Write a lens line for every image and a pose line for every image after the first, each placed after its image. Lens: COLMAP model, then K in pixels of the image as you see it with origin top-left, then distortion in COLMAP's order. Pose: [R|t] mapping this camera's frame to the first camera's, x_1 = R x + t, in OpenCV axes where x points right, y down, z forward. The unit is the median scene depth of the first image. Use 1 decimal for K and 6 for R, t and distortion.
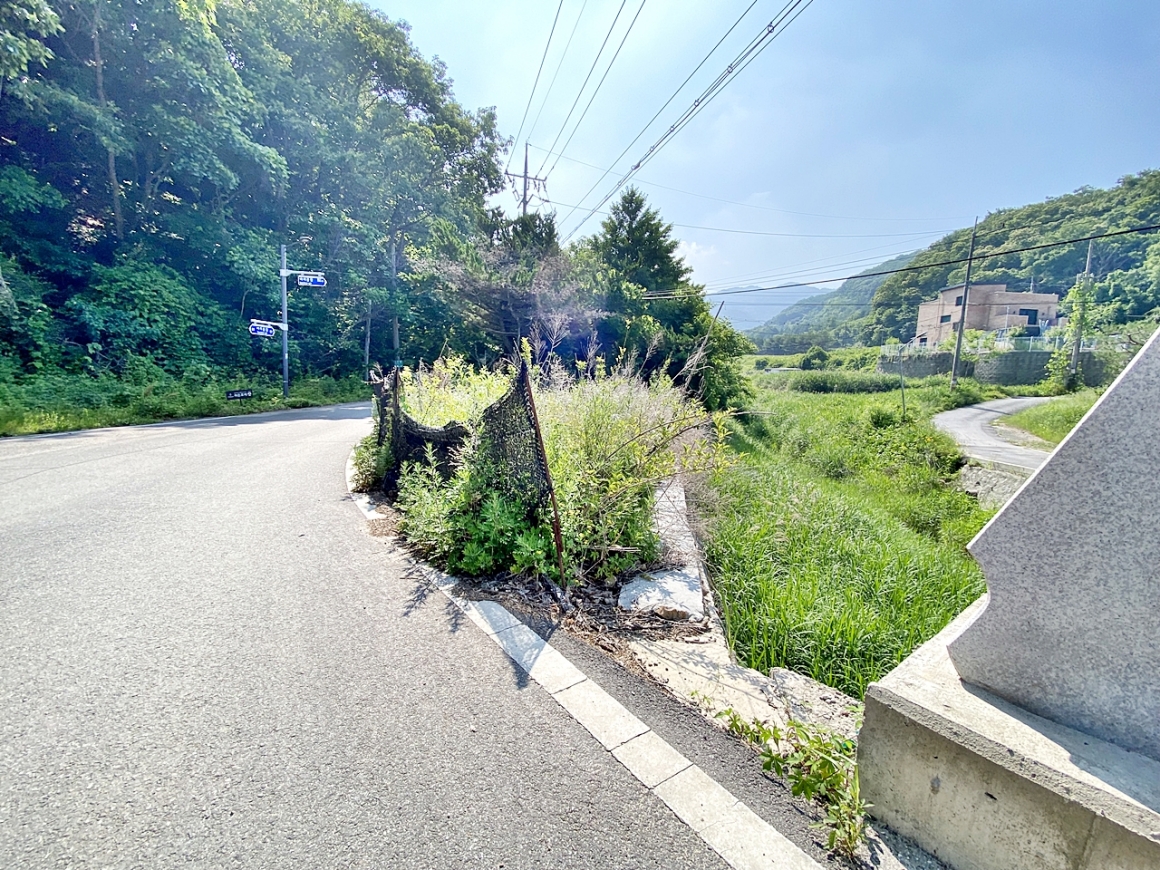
lens RADIAL K [[463.1, 0, 581.5], [0, 463.1, 434.9], [0, 0, 1]] dist [0.006776, -0.014121]
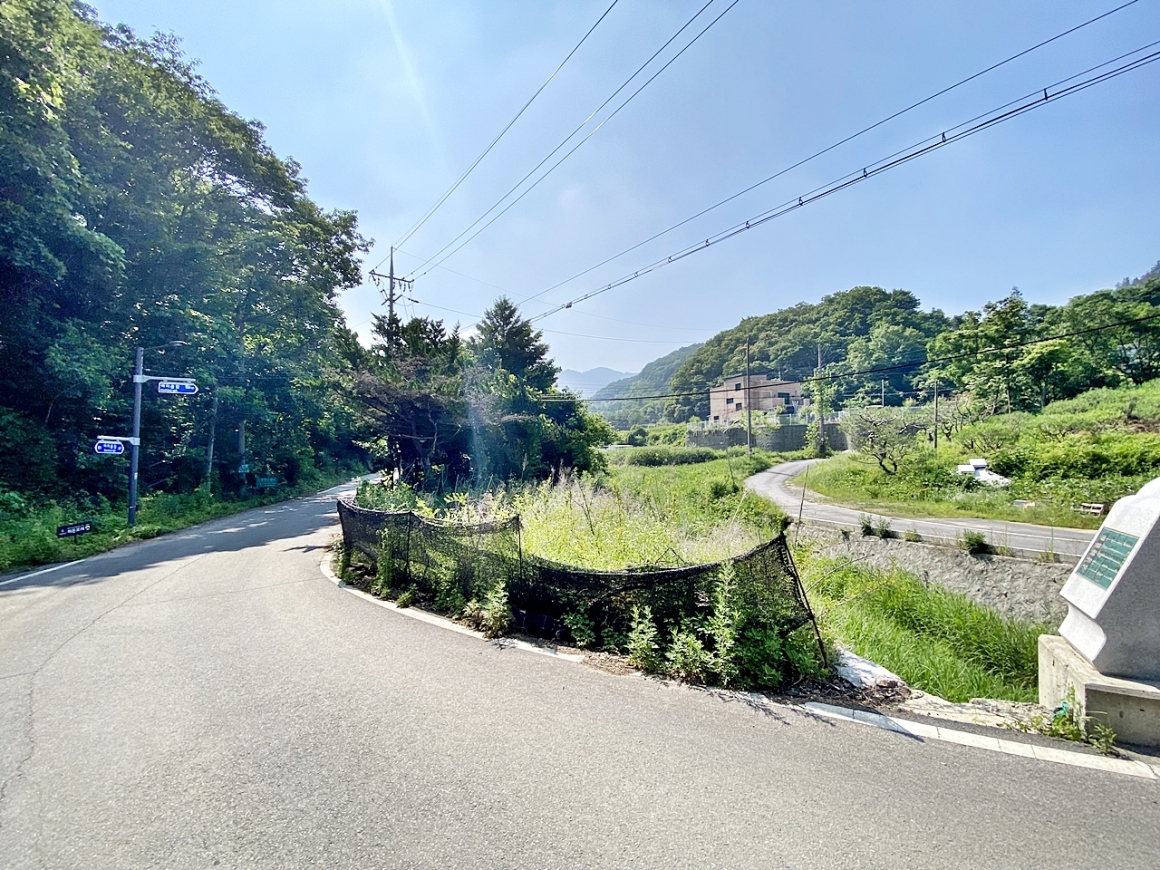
lens RADIAL K [[463.1, 0, 575.9], [0, 463.1, 438.3], [0, 0, 1]] dist [0.006776, -0.014121]
pose [[0.937604, -0.039696, 0.345431, -0.109307], [0.094404, 0.985207, -0.143022, -0.026661], [-0.334644, 0.166708, 0.927482, -0.021827]]
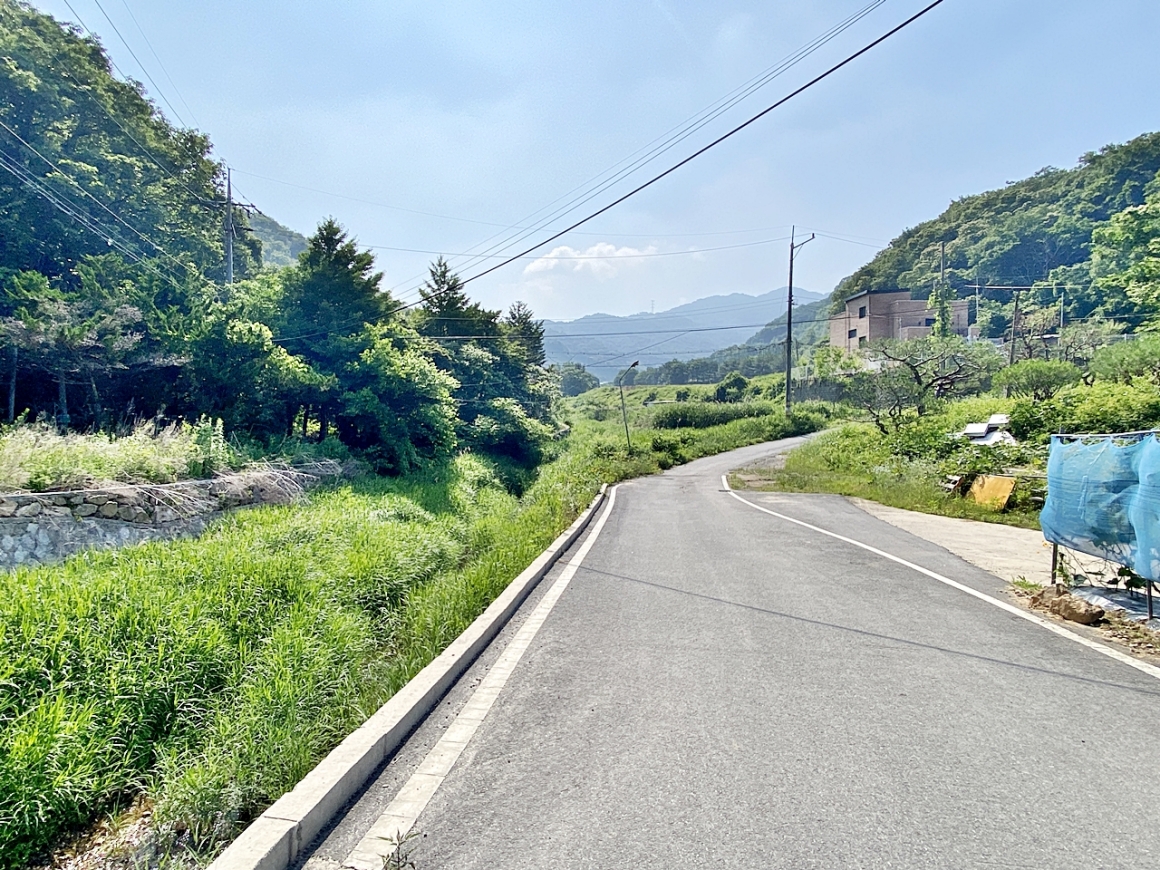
lens RADIAL K [[642.6, 0, 574.7], [0, 642.6, 442.4], [0, 0, 1]] dist [0.030134, -0.033202]
pose [[0.994877, -0.051544, 0.086969, 0.430218], [0.059360, 0.994188, -0.089817, 0.051094], [-0.081834, 0.094520, 0.992154, -0.255901]]
